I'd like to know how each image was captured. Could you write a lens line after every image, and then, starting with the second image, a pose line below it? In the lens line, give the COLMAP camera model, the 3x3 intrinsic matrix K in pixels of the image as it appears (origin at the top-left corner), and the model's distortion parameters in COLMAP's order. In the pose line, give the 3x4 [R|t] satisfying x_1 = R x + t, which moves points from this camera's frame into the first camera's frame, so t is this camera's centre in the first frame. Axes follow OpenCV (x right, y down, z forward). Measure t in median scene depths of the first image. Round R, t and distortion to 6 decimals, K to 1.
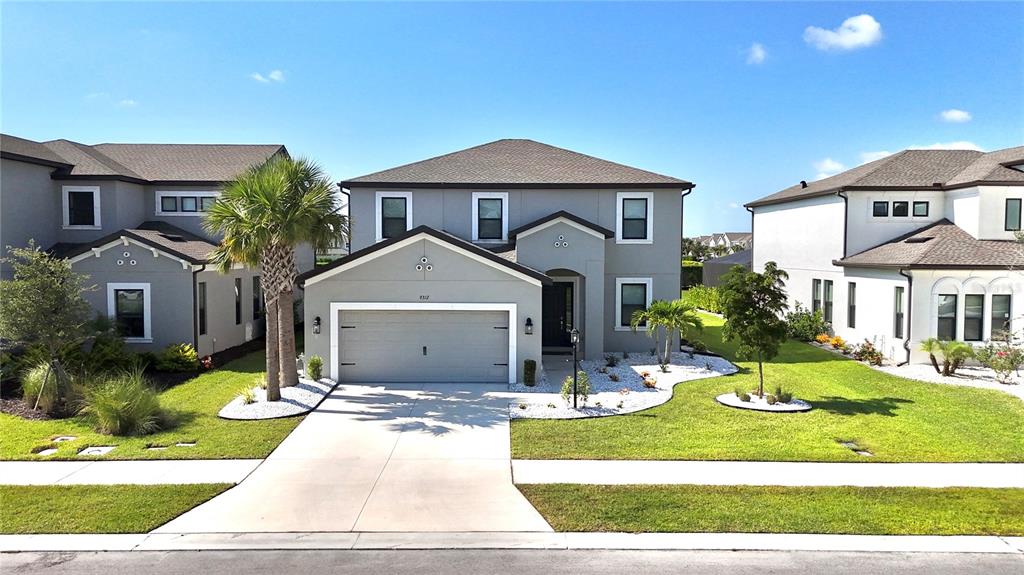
lens RADIAL K [[770.9, 0, 509.5], [0, 770.9, 286.6], [0, 0, 1]] dist [0.036329, -0.018579]
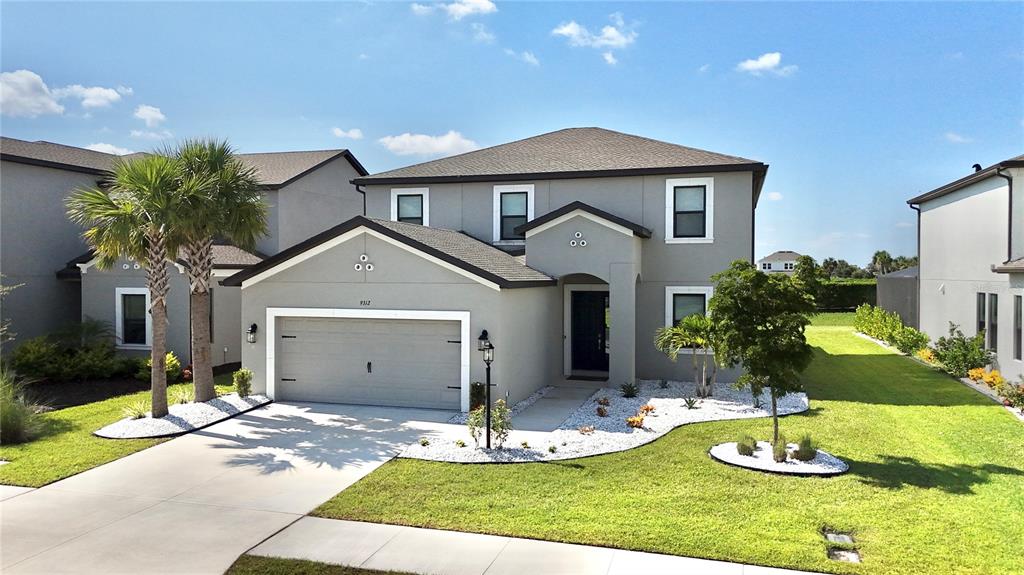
lens RADIAL K [[770.9, 0, 512.3], [0, 770.9, 285.3], [0, 0, 1]] dist [0.036329, -0.018579]
pose [[0.956298, 0.003509, -0.292373, 0.256056], [-0.013695, 0.999368, -0.032802, 0.018200], [0.292073, 0.035373, 0.955742, 0.224206]]
